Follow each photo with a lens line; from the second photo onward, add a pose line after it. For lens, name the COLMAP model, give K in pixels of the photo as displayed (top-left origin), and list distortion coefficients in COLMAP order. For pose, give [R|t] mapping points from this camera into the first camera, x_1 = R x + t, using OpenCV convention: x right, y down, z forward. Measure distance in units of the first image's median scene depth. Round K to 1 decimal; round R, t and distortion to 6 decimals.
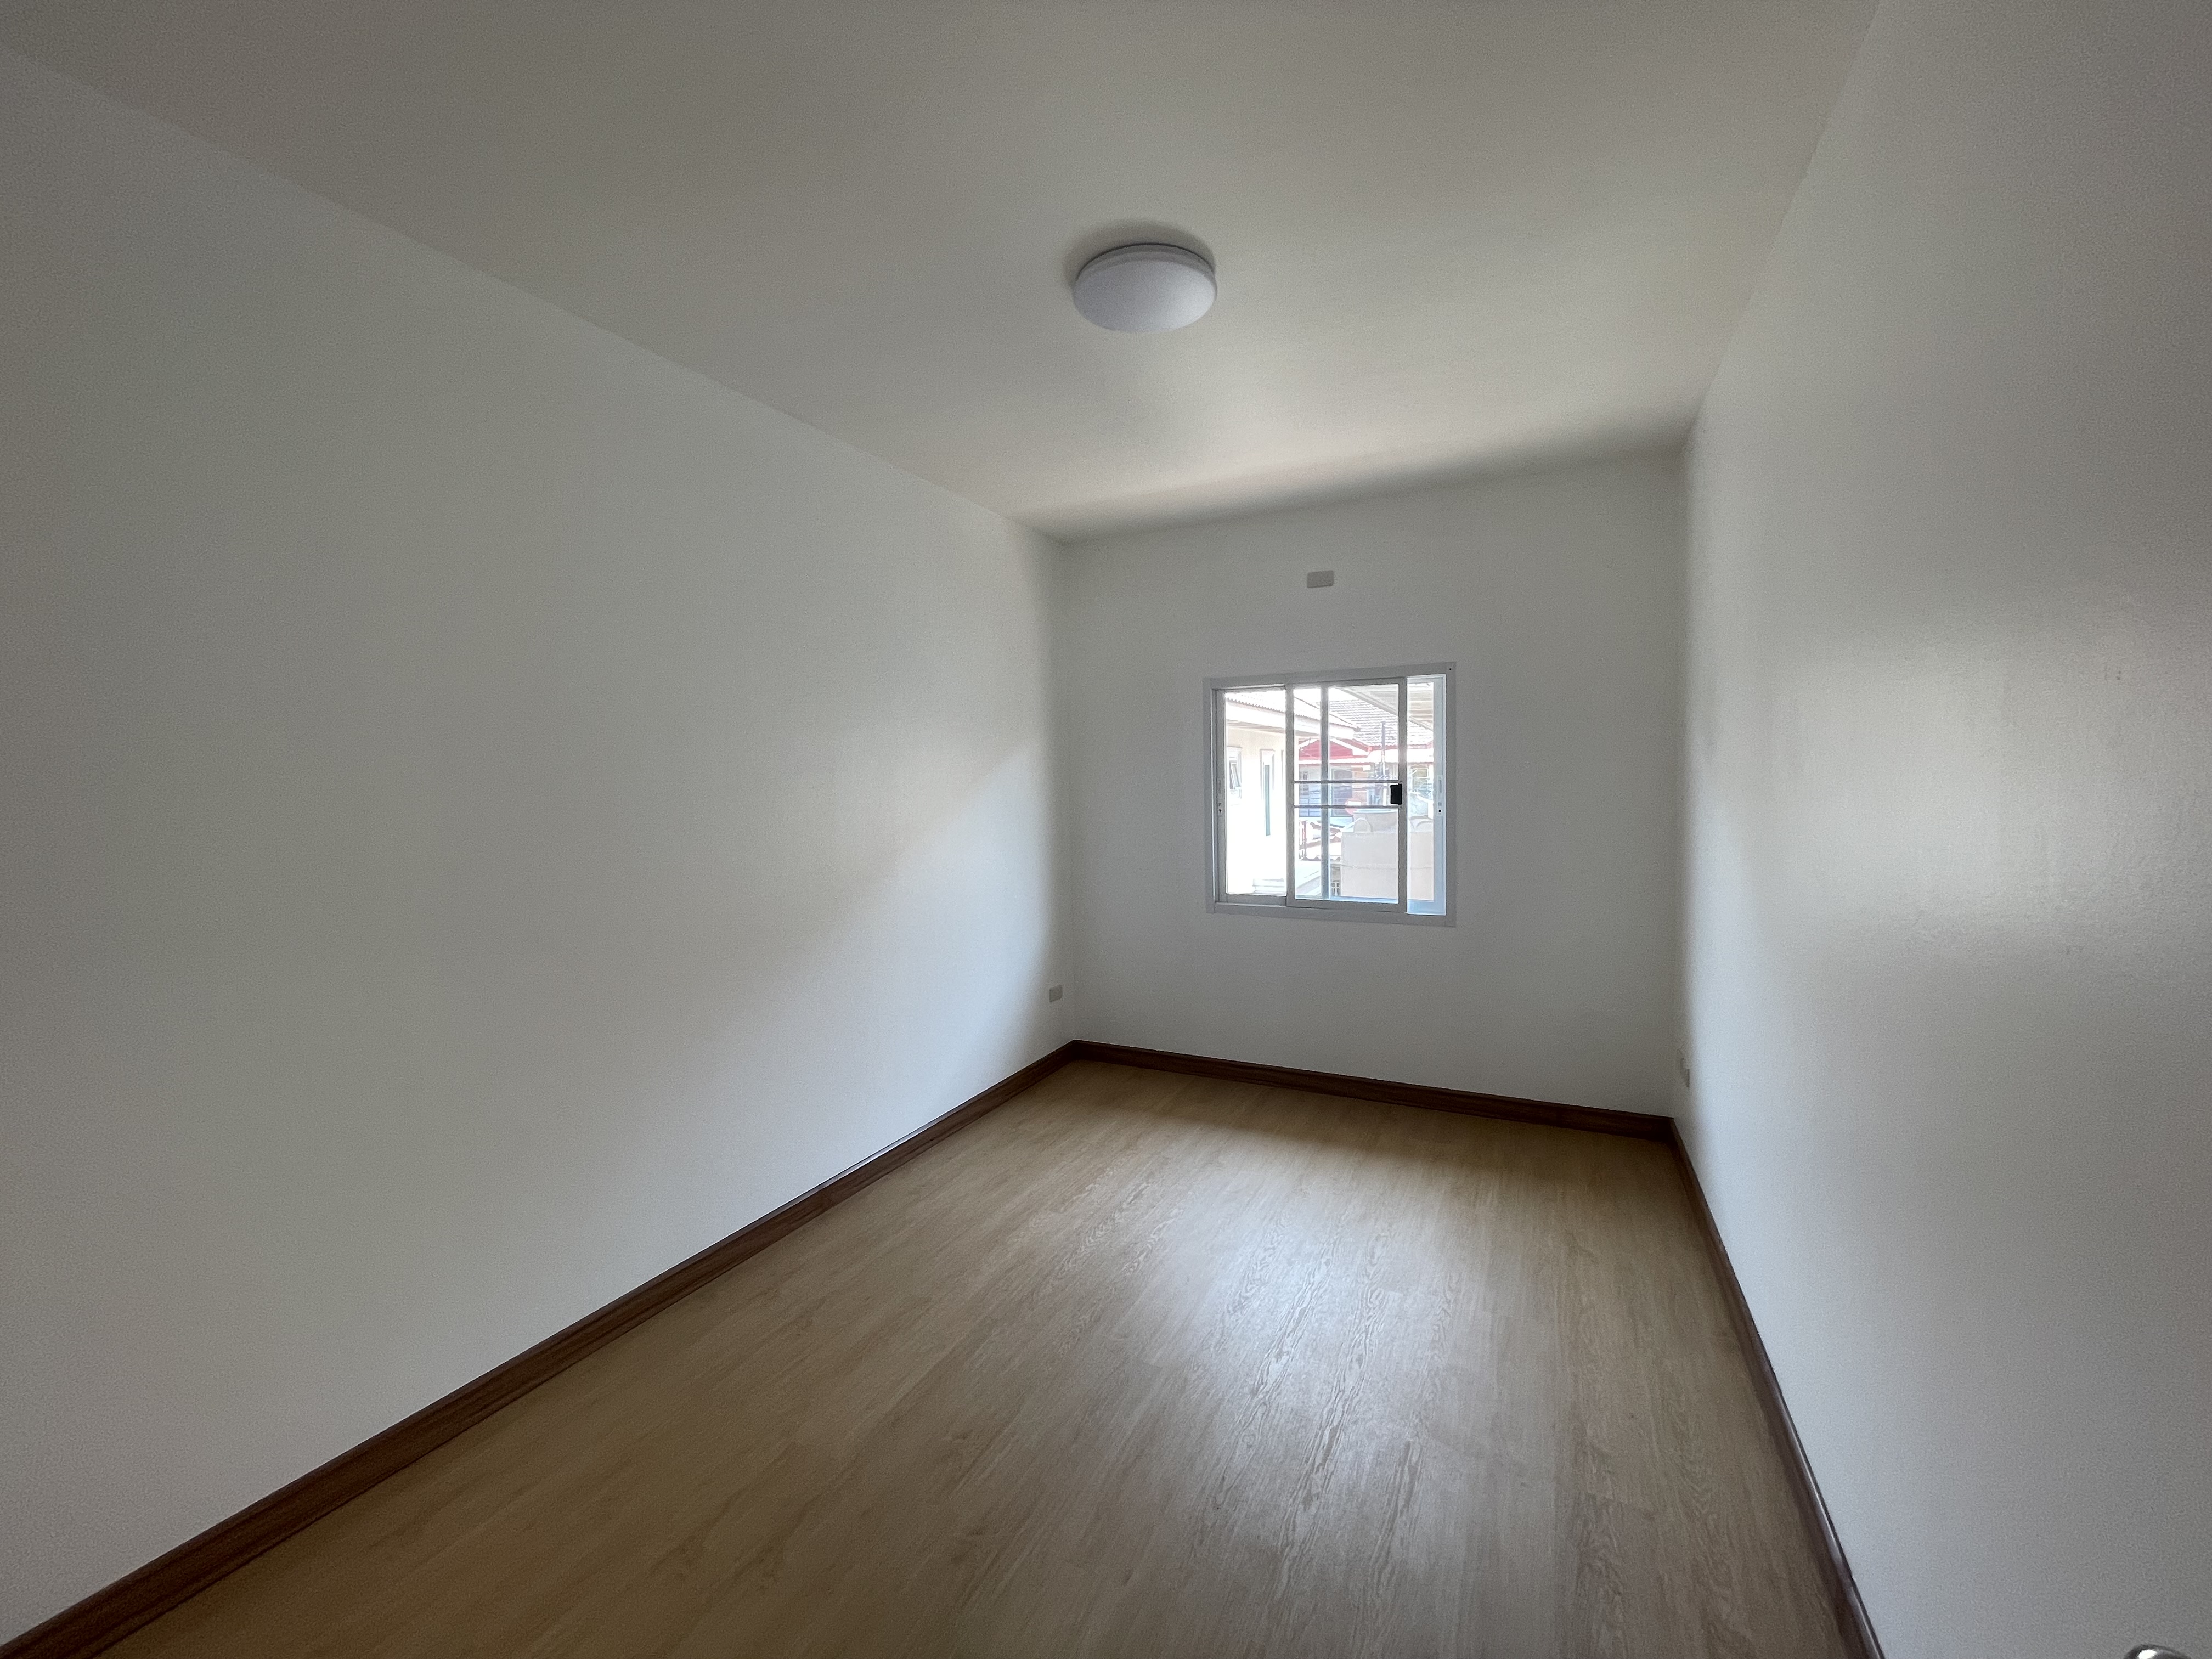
lens RADIAL K [[891.9, 0, 1106.8], [0, 891.9, 827.2], [0, 0, 1]] dist [-0.001422, -0.000033]
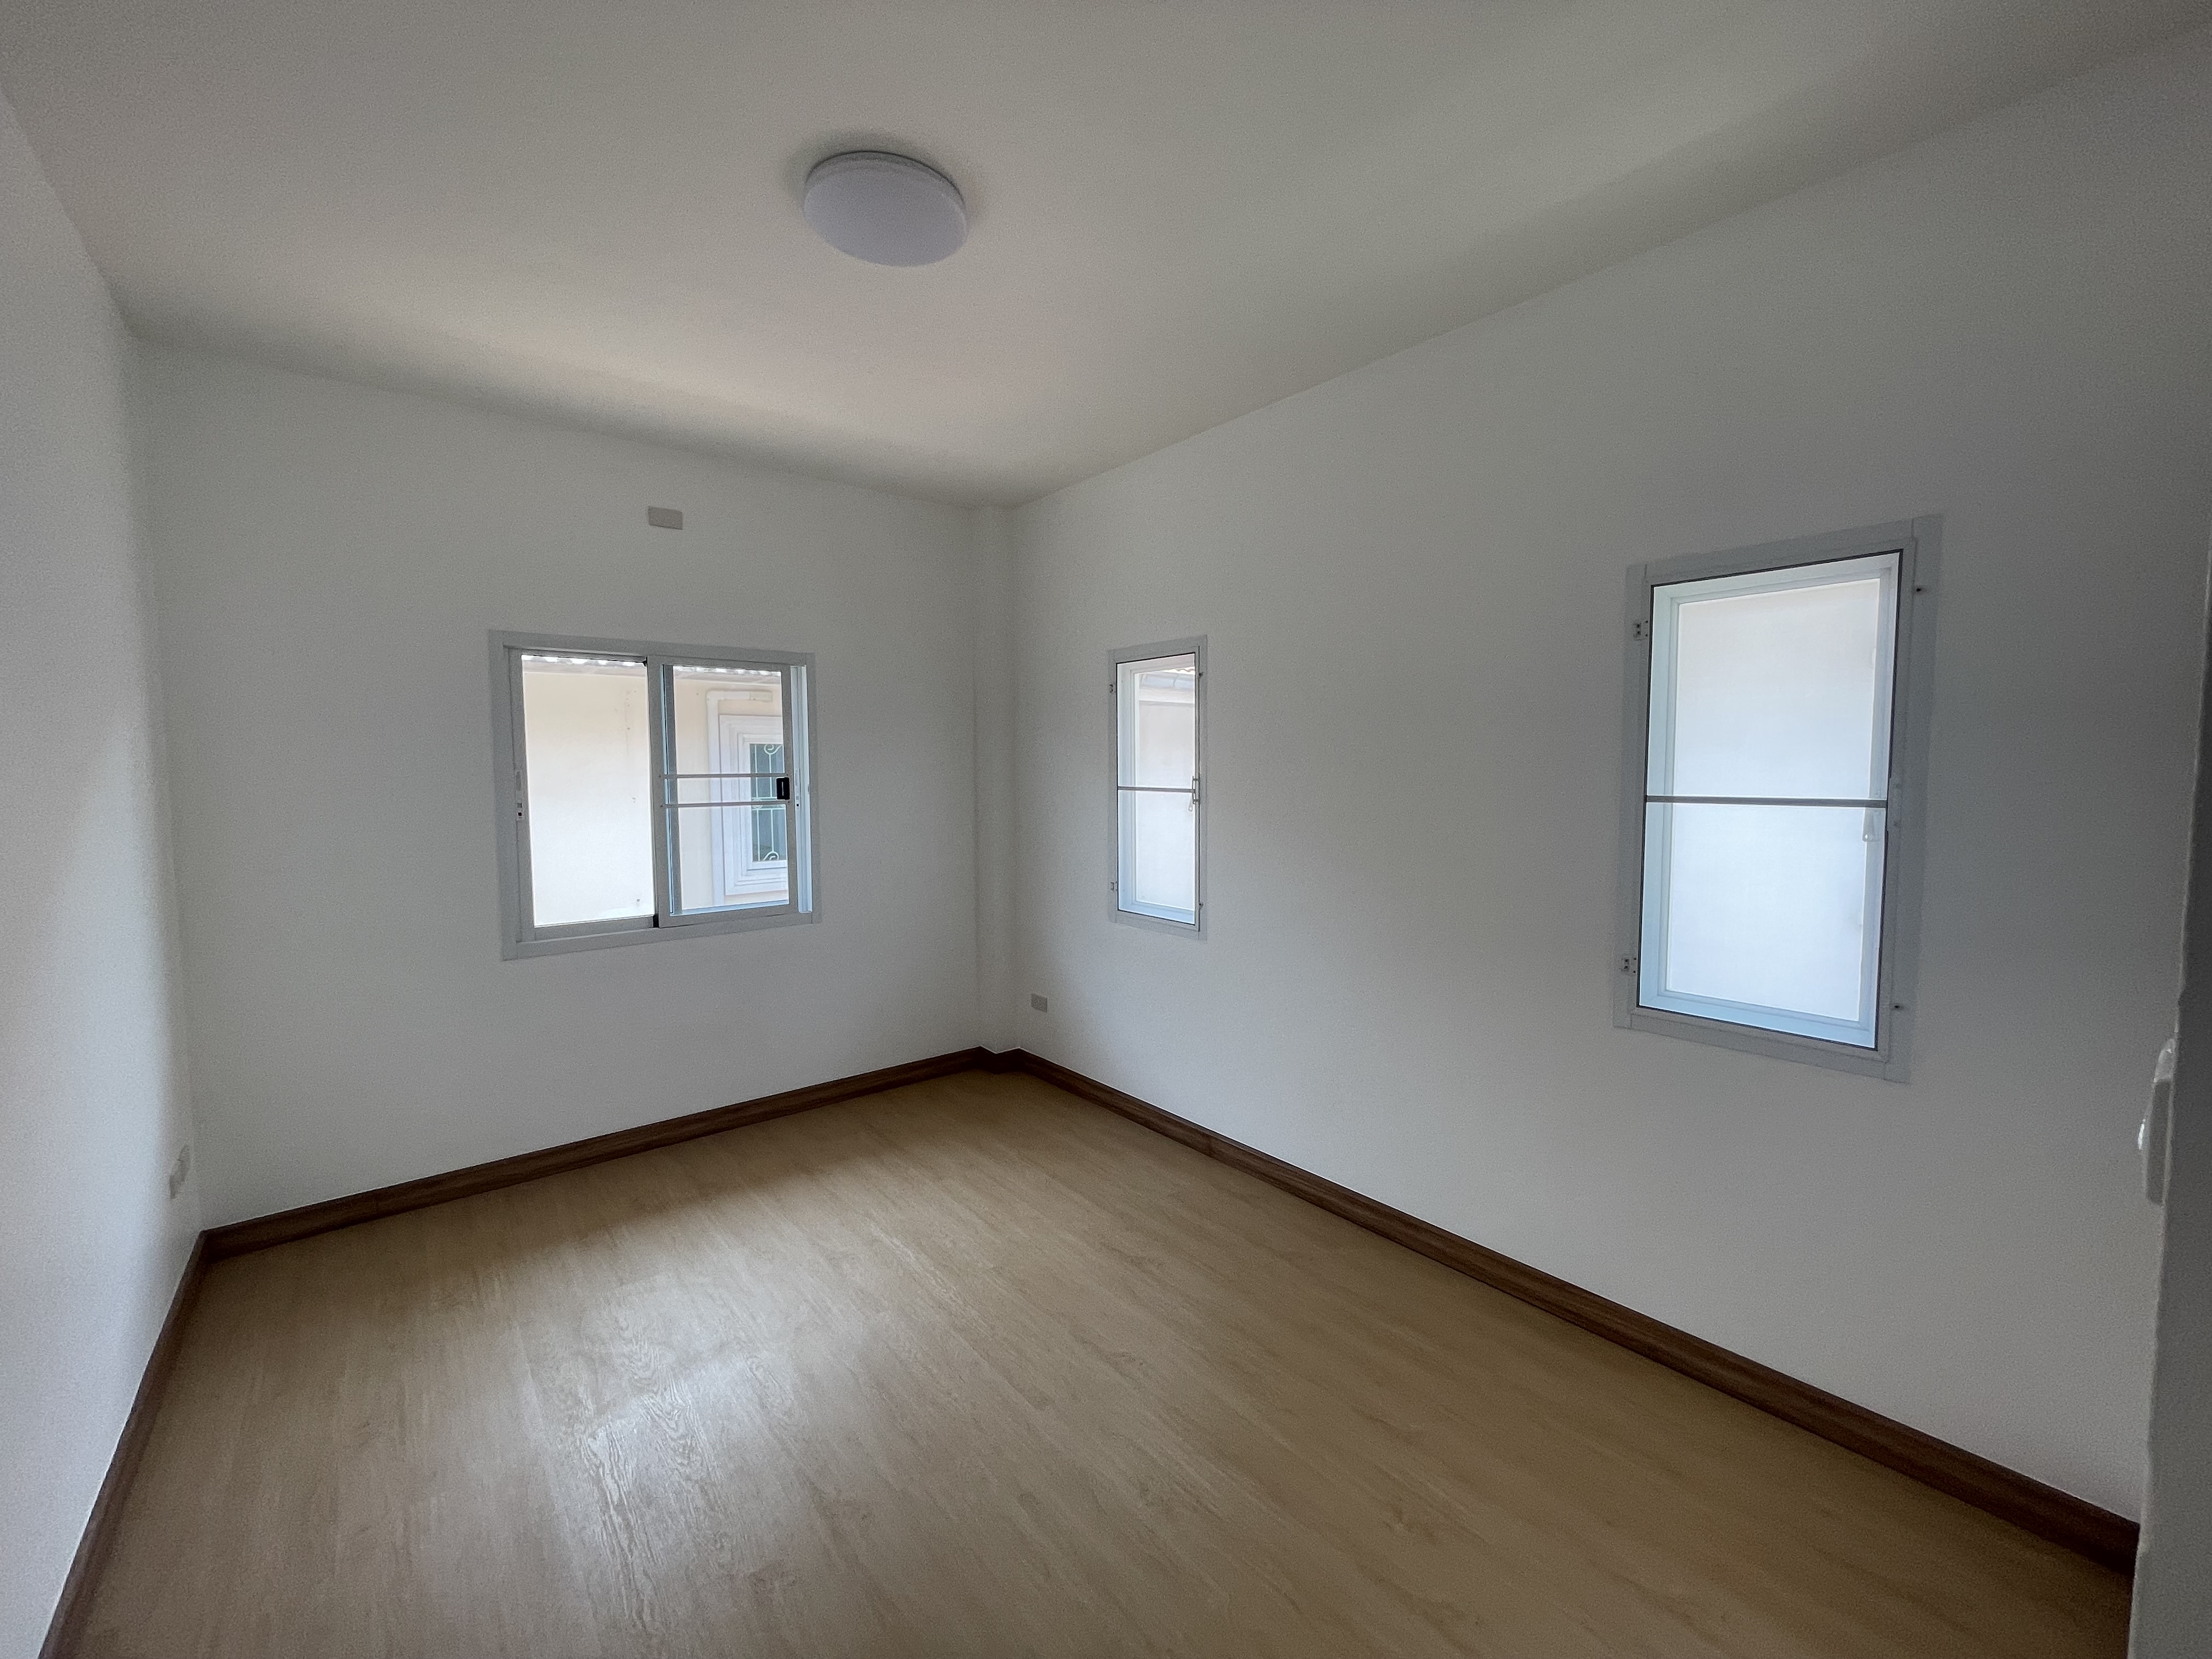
lens RADIAL K [[891.9, 0, 1106.8], [0, 891.9, 827.2], [0, 0, 1]] dist [-0.001422, -0.000033]
pose [[0.428650, -0.053586, 0.901880, -0.364130], [0.043304, 0.998311, 0.038734, -0.017872], [-0.902432, 0.022452, 0.430246, 0.280908]]
